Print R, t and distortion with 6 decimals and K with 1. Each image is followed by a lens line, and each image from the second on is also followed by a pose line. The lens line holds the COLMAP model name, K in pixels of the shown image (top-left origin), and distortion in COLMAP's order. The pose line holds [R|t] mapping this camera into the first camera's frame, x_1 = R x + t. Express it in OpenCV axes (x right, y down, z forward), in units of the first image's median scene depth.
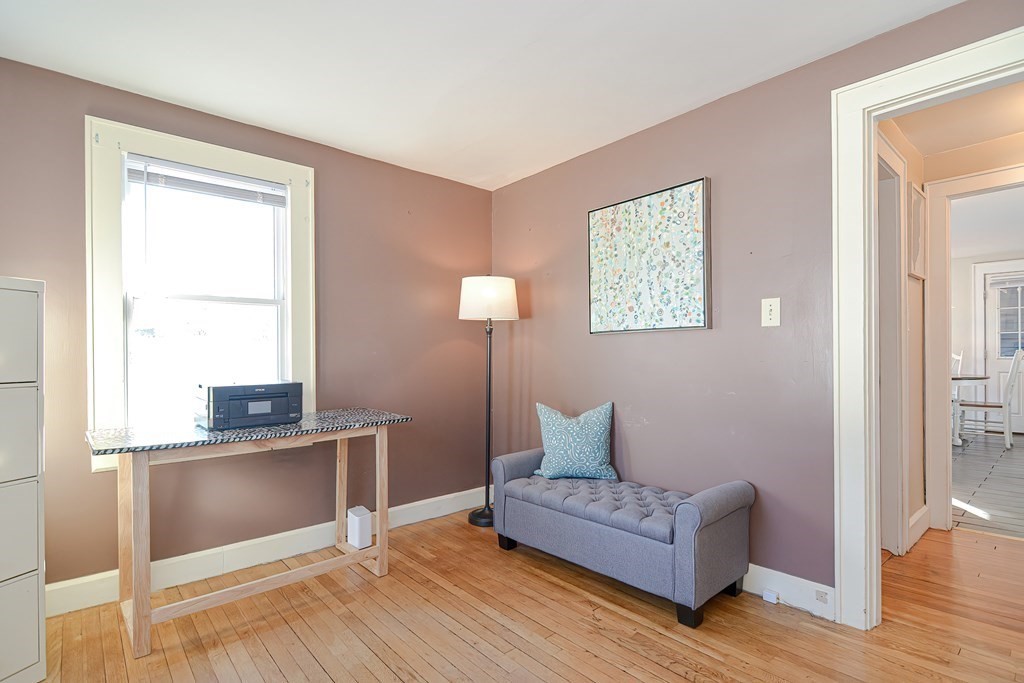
lens RADIAL K [[495.3, 0, 528.9], [0, 495.3, 351.3], [0, 0, 1]] dist [0.001261, -0.006052]
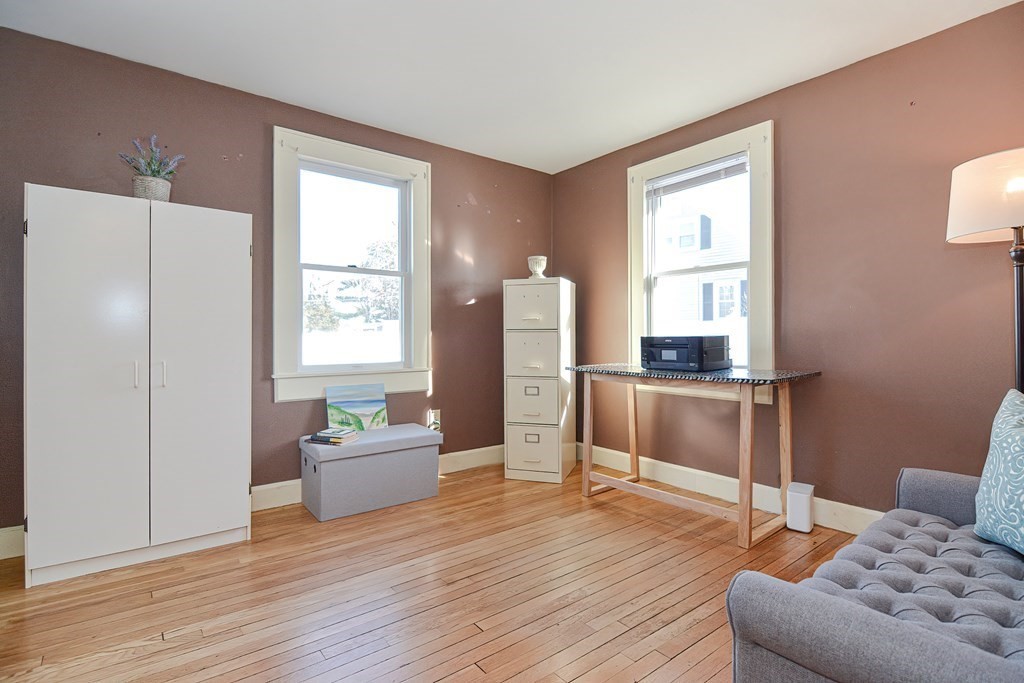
lens RADIAL K [[495.0, 0, 517.0], [0, 495.0, 344.2], [0, 0, 1]] dist [0.003621, -0.009024]
pose [[-0.062503, 0.017089, -0.997898, 0.700167], [0.000164, 0.999854, 0.017112, 0.064330], [0.998045, 0.000905, -0.062497, 0.693859]]
